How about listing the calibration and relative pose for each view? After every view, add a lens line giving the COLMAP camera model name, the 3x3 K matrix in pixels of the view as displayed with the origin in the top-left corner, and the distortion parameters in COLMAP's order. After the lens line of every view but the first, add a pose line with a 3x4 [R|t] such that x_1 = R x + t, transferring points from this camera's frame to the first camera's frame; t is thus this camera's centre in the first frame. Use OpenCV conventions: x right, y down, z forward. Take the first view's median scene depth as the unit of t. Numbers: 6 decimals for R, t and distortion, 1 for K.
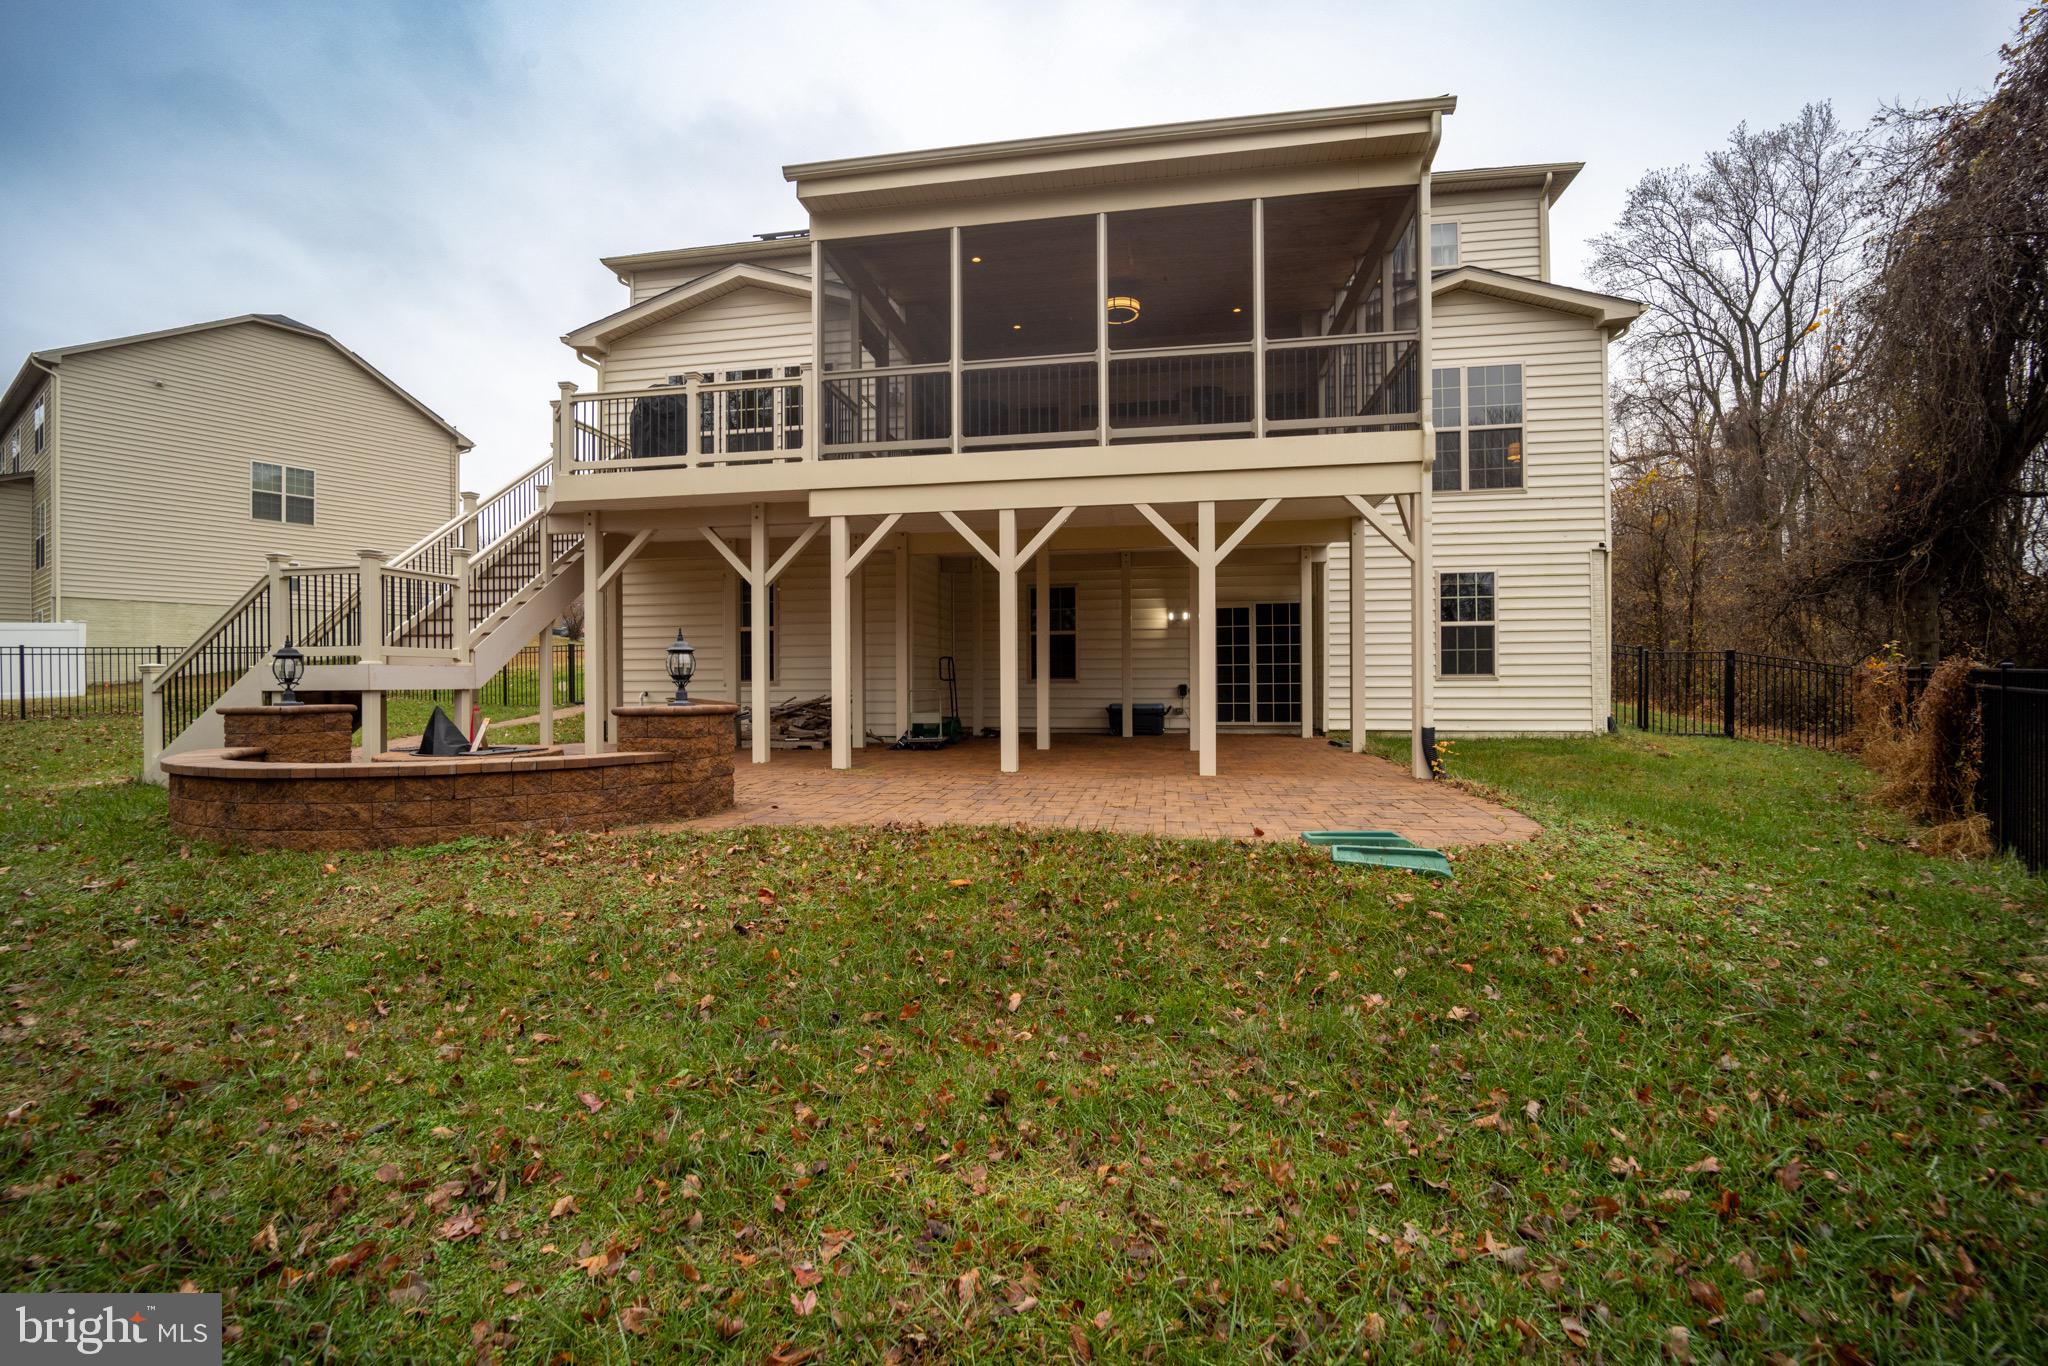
lens RADIAL K [[835.5, 0, 1029.5], [0, 835.5, 677.9], [0, 0, 1]] dist [-0.020871, 0.000083]
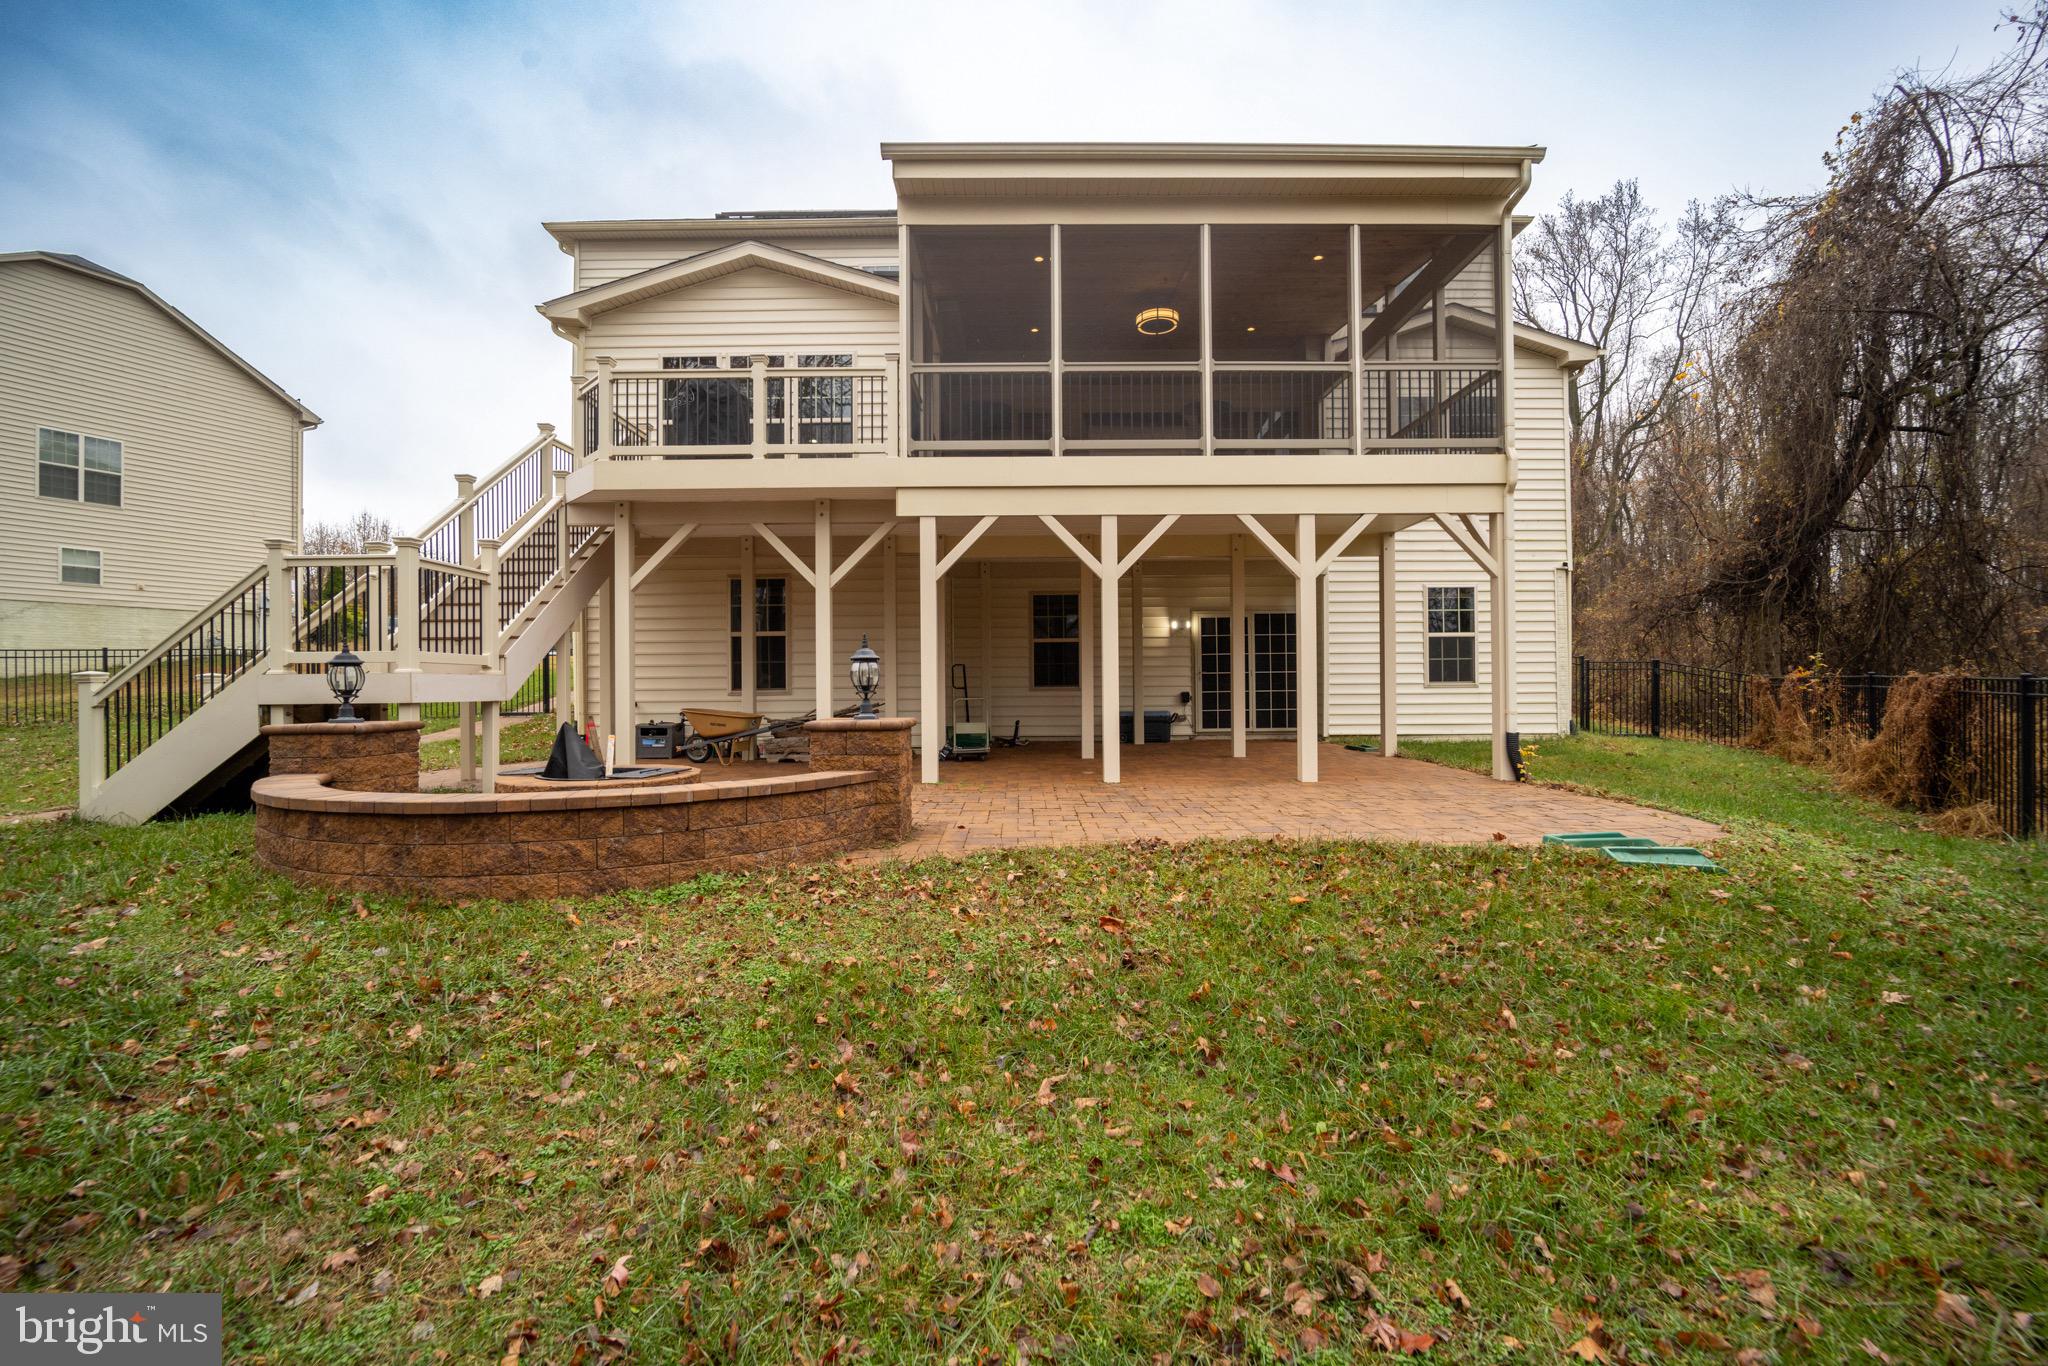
lens RADIAL K [[835.5, 0, 1031.1], [0, 835.5, 677.5], [0, 0, 1]] dist [-0.020871, 0.000083]
pose [[0.985361, -0.000265, 0.170483, -0.274947], [0.001786, 0.999960, -0.008770, -0.002441], [-0.170473, 0.008946, 0.985322, 0.048408]]
